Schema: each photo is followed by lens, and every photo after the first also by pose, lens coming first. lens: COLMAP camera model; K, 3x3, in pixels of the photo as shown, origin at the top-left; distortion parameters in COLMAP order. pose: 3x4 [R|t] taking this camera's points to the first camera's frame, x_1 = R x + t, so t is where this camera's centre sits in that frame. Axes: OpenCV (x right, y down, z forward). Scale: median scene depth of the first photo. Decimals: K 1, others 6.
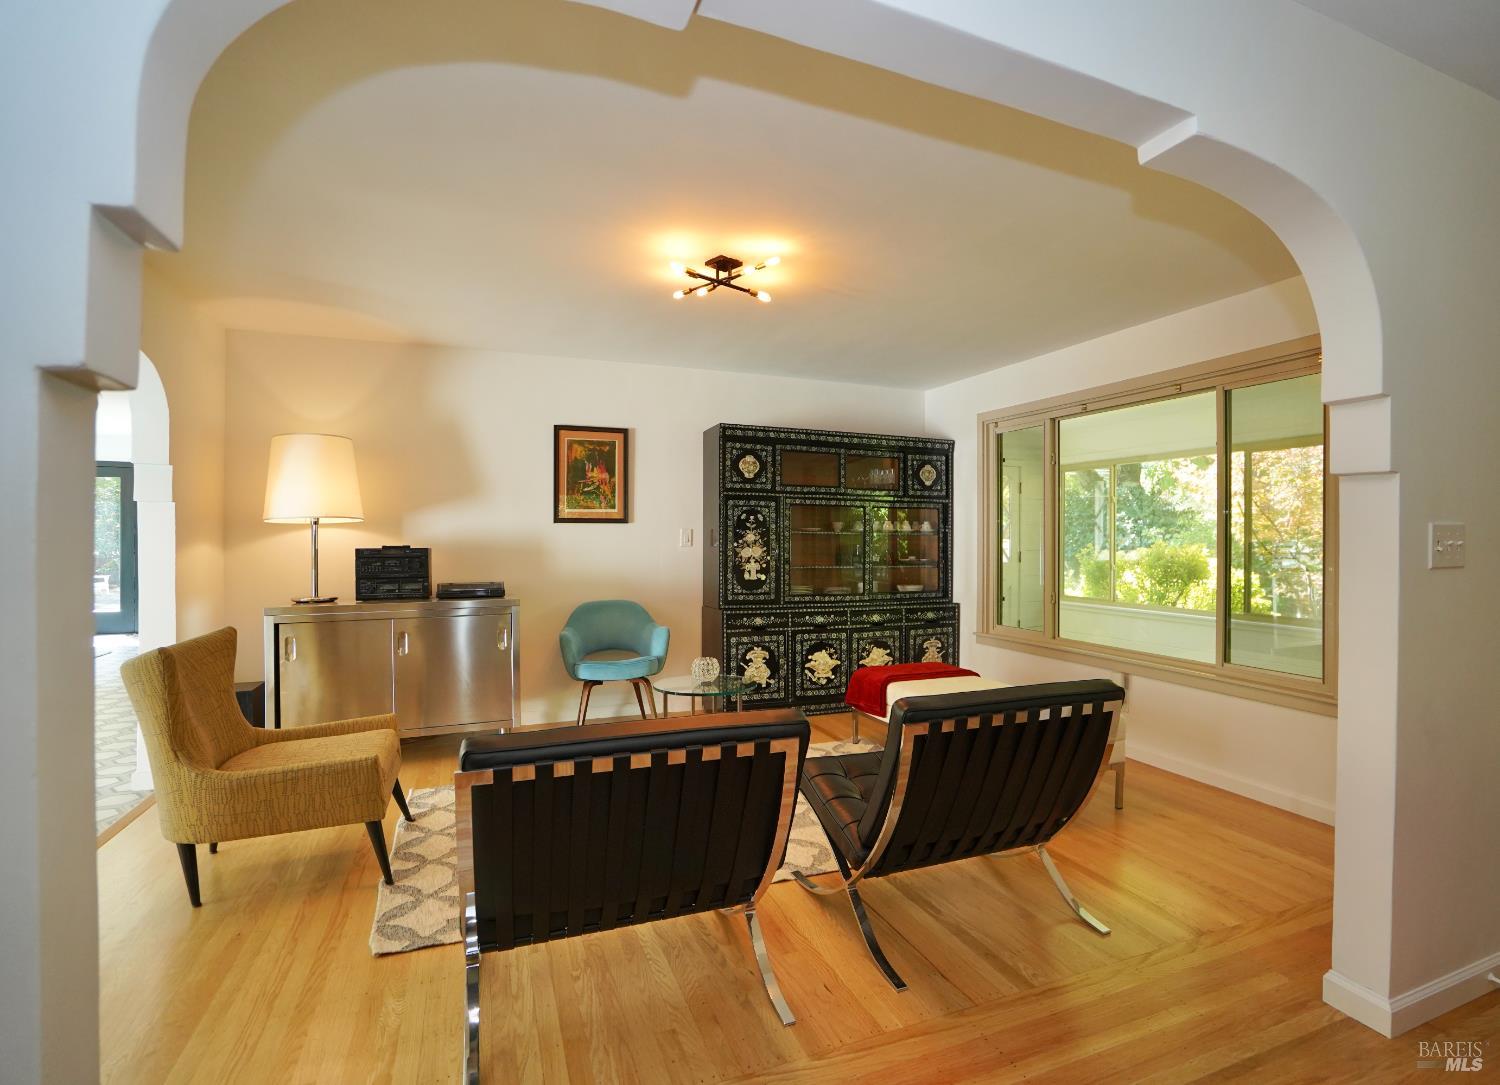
lens RADIAL K [[730.7, 0, 750.1], [0, 730.7, 546.4], [0, 0, 1]] dist [-0.026202, 0.000425]
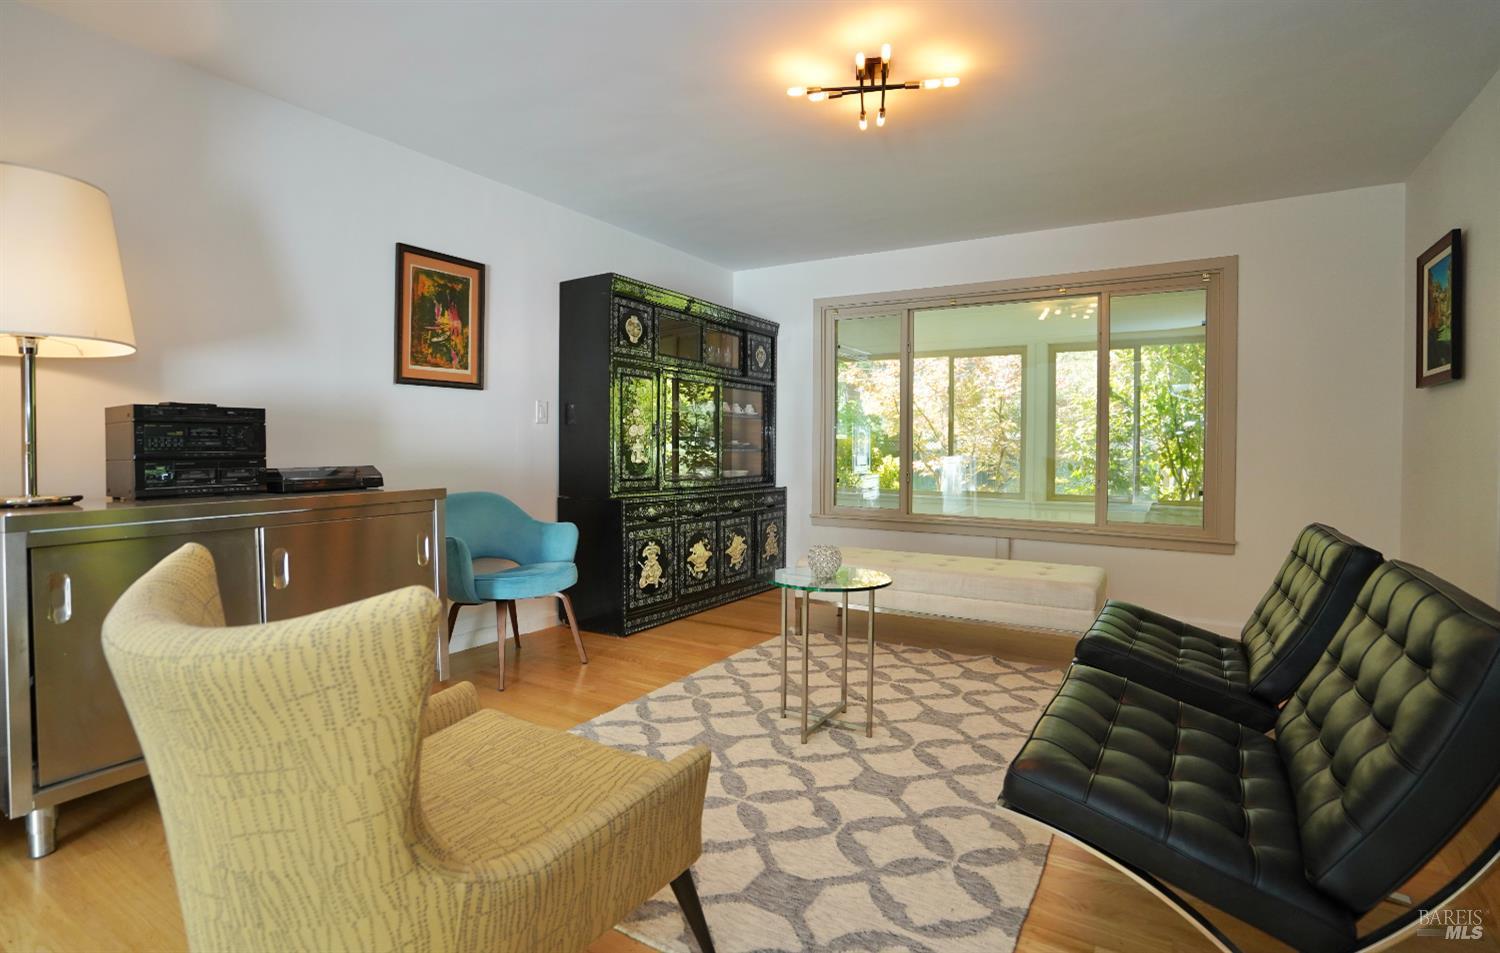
lens RADIAL K [[723.0, 0, 722.9], [0, 723.0, 450.8], [0, 0, 1]] dist [-0.040755, 0.000063]
pose [[0.831523, -0.000029, 0.555490, -0.377850], [-0.002559, 0.999989, 0.003884, 0.027829], [-0.555484, -0.004651, 0.831514, 0.249151]]
